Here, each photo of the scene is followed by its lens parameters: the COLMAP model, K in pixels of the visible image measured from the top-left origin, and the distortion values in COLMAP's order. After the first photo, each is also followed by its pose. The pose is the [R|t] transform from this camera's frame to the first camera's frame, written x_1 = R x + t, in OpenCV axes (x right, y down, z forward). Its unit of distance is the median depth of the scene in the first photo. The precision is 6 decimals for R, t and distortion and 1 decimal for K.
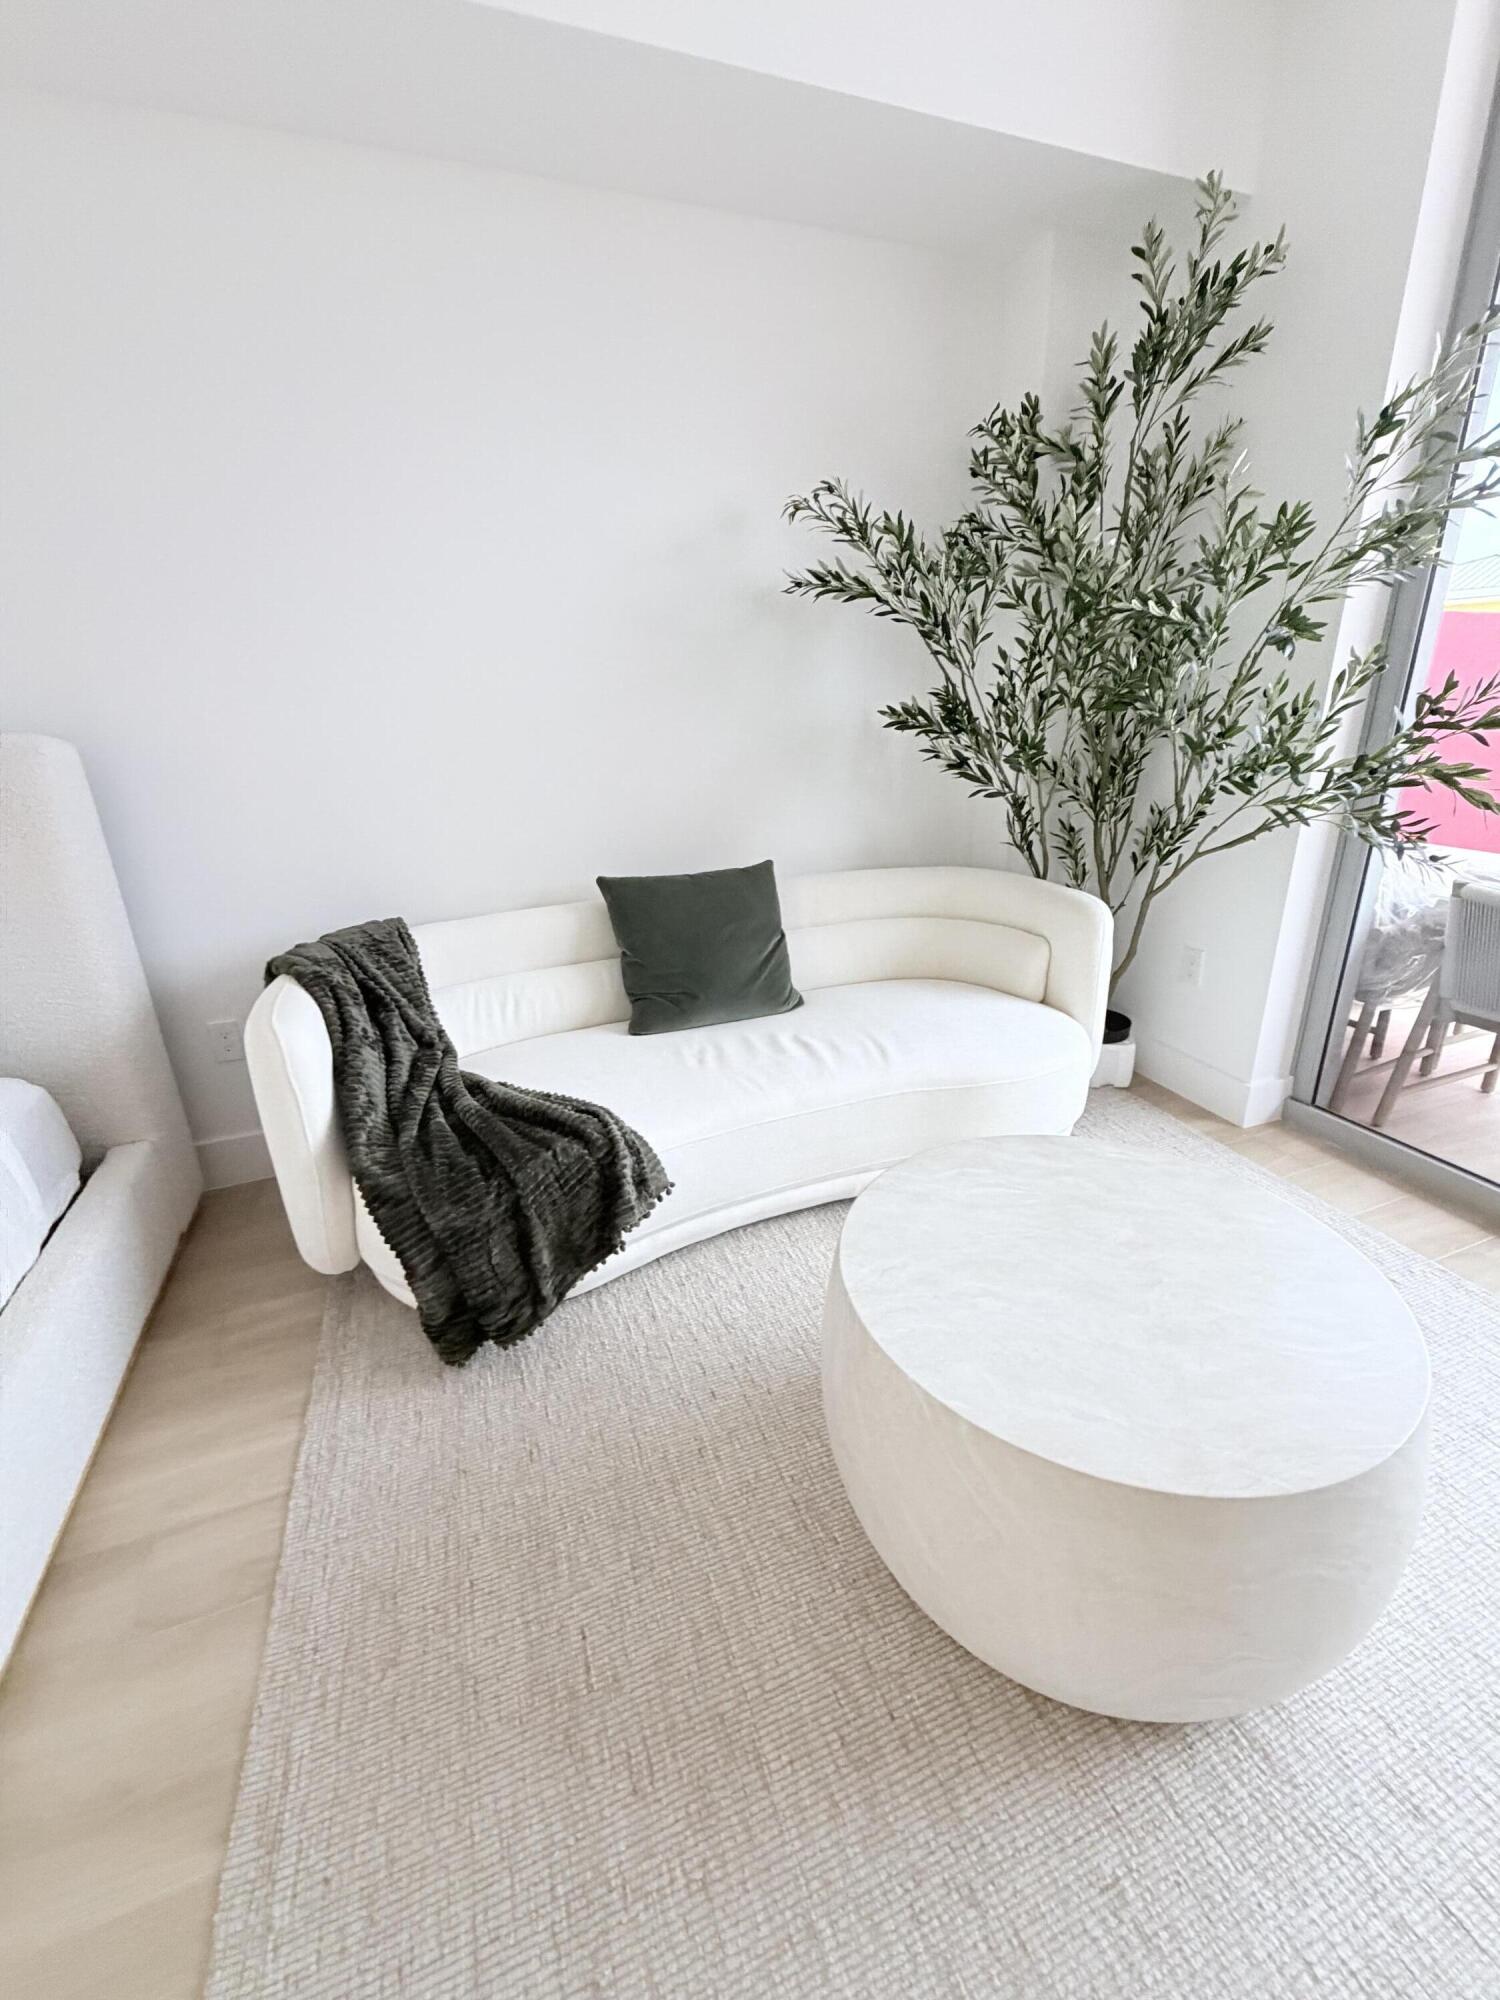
lens RADIAL K [[823.9, 0, 786.7], [0, 823.9, 1001.2], [0, 0, 1]] dist [-0.003373, -0.000625]
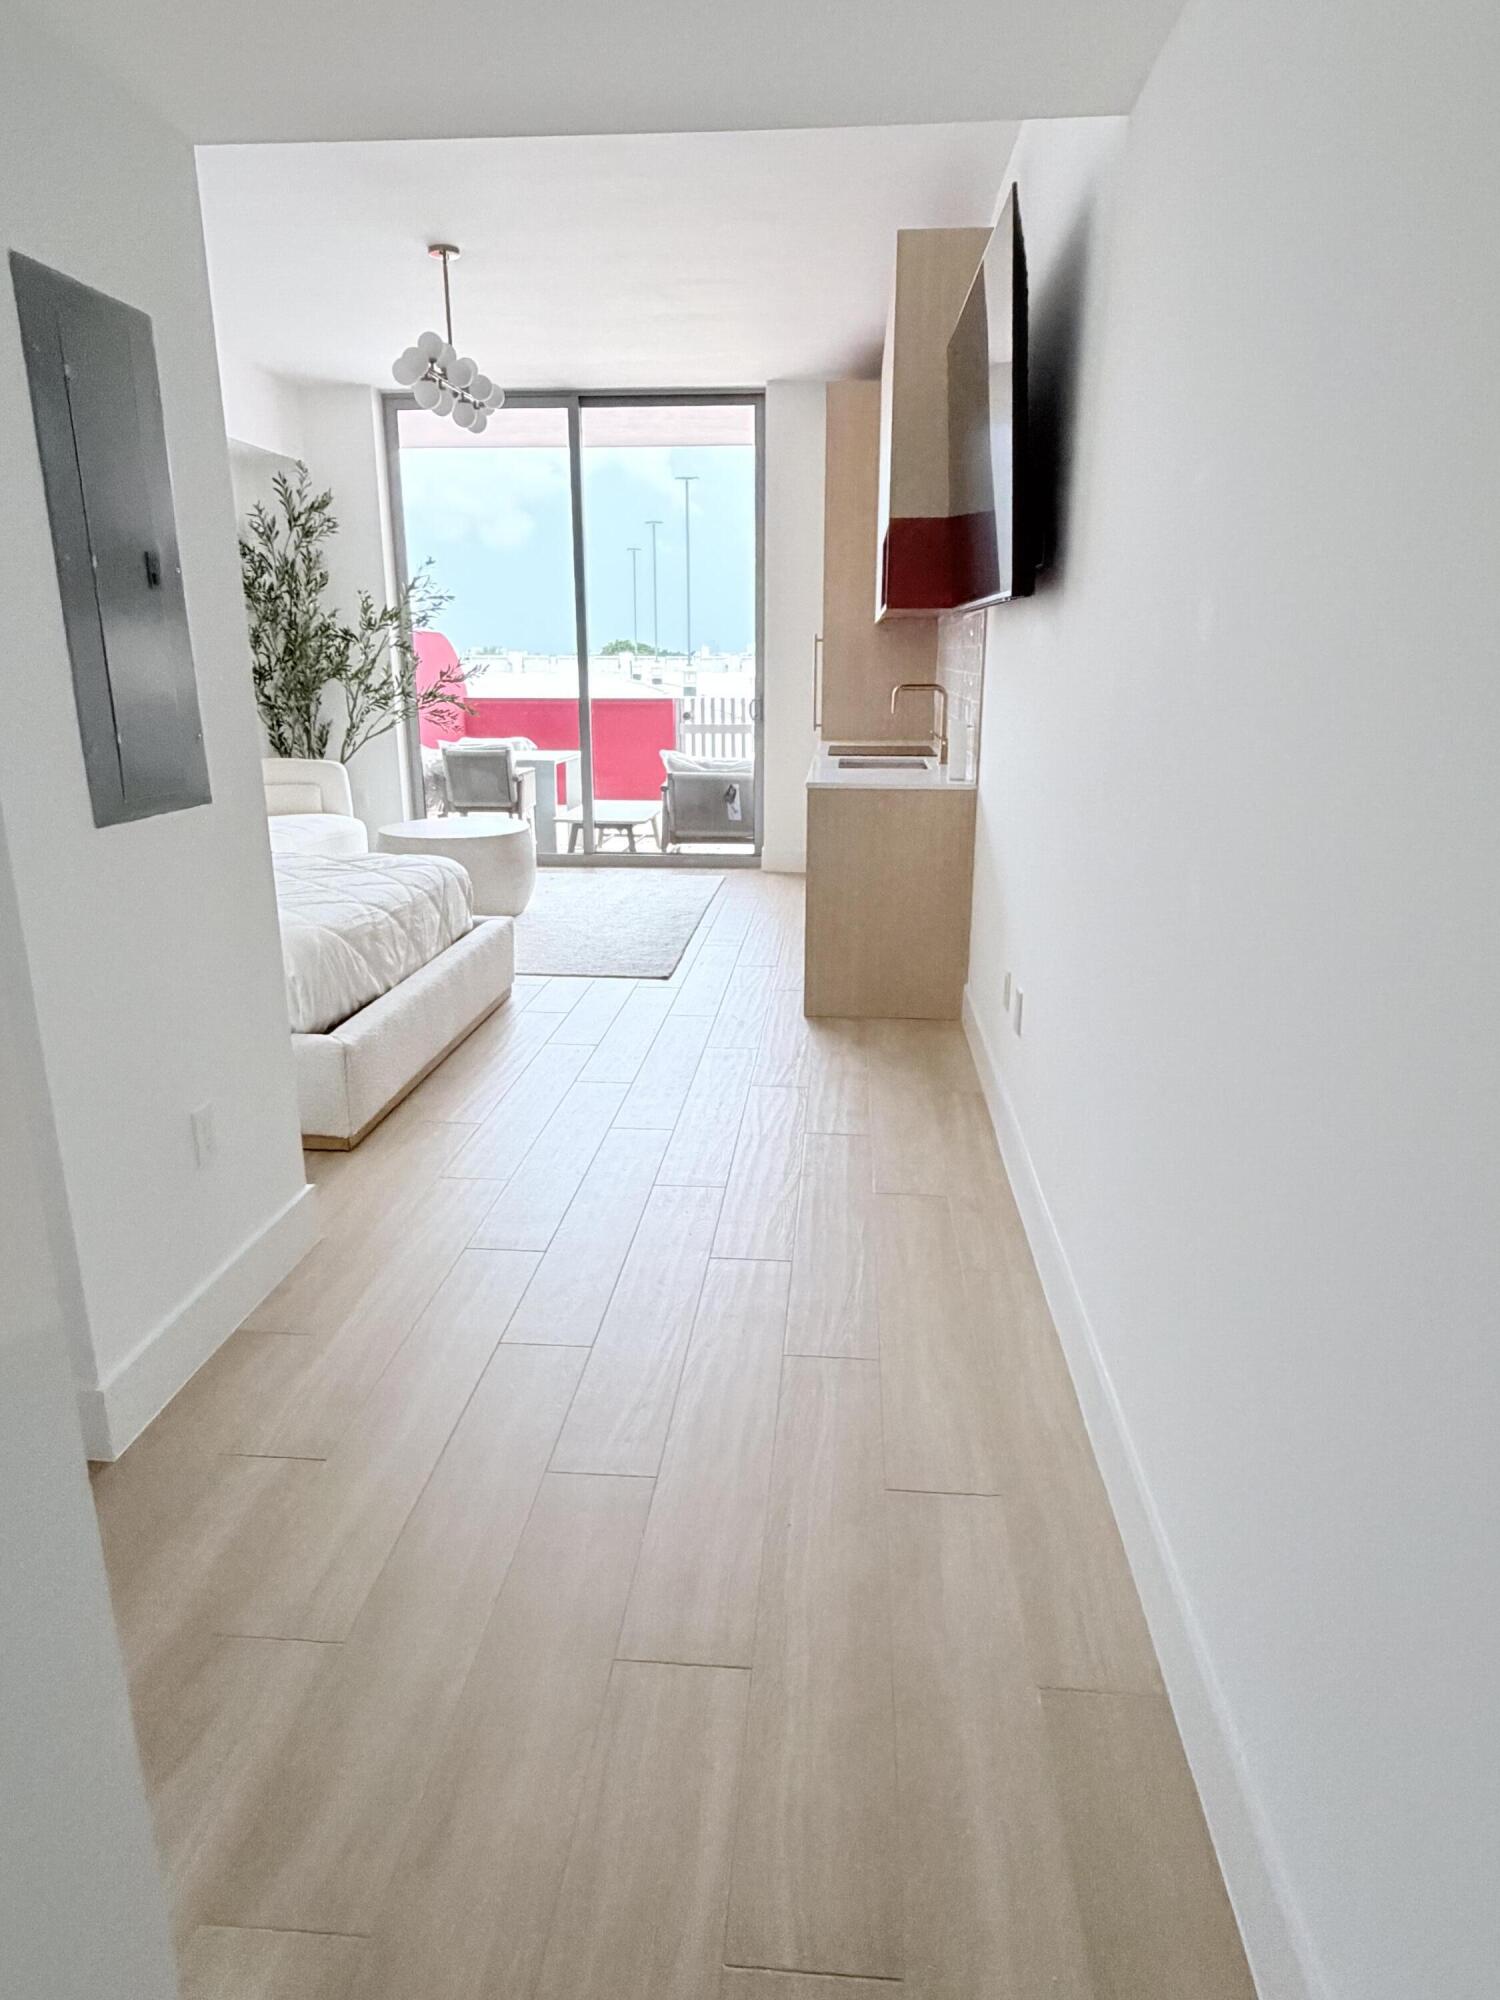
lens RADIAL K [[1182.1, 0, 756.8], [0, 1182.1, 992.2], [0, 0, 1]] dist [0.001966, 0.000069]
pose [[0.457328, -0.218922, 0.861931, -2.086112], [0.290312, 0.952878, 0.087986, 0.543668], [-0.840577, 0.209991, 0.499334, -1.461611]]
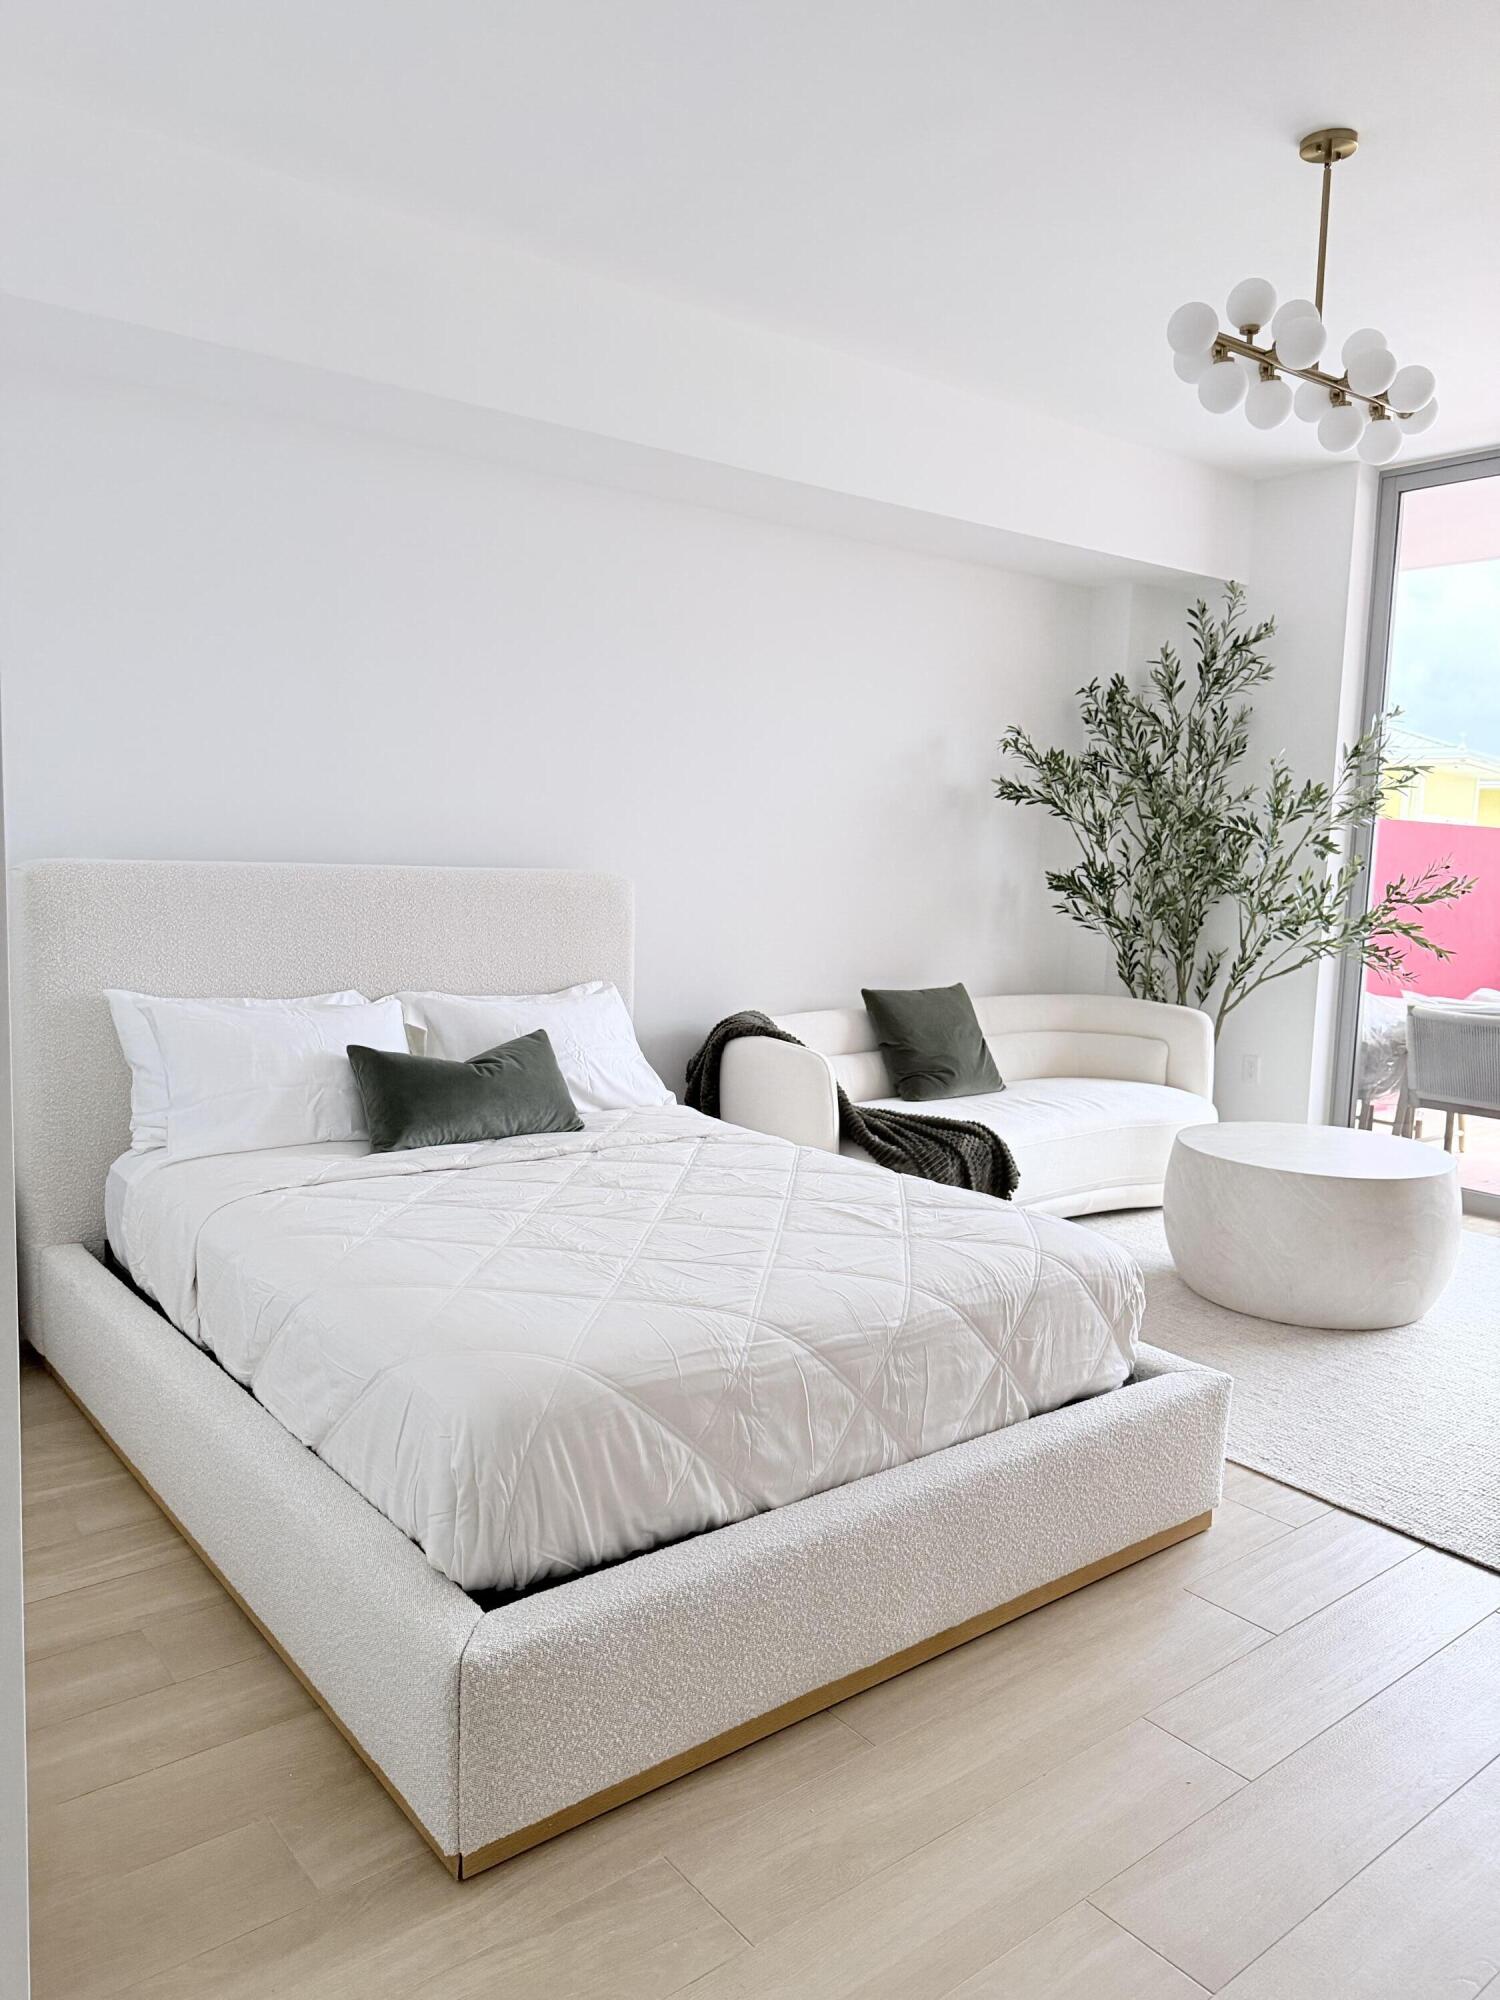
lens RADIAL K [[1422.3, 0, 759.6], [0, 1422.3, 1012.4], [0, 0, 1]] dist [0.007379, -0.002544]
pose [[0.959202, 0.015850, 0.282278, -1.136276], [0.048325, 0.974543, -0.218933, 0.412817], [-0.278562, 0.223642, 0.934017, -1.172430]]
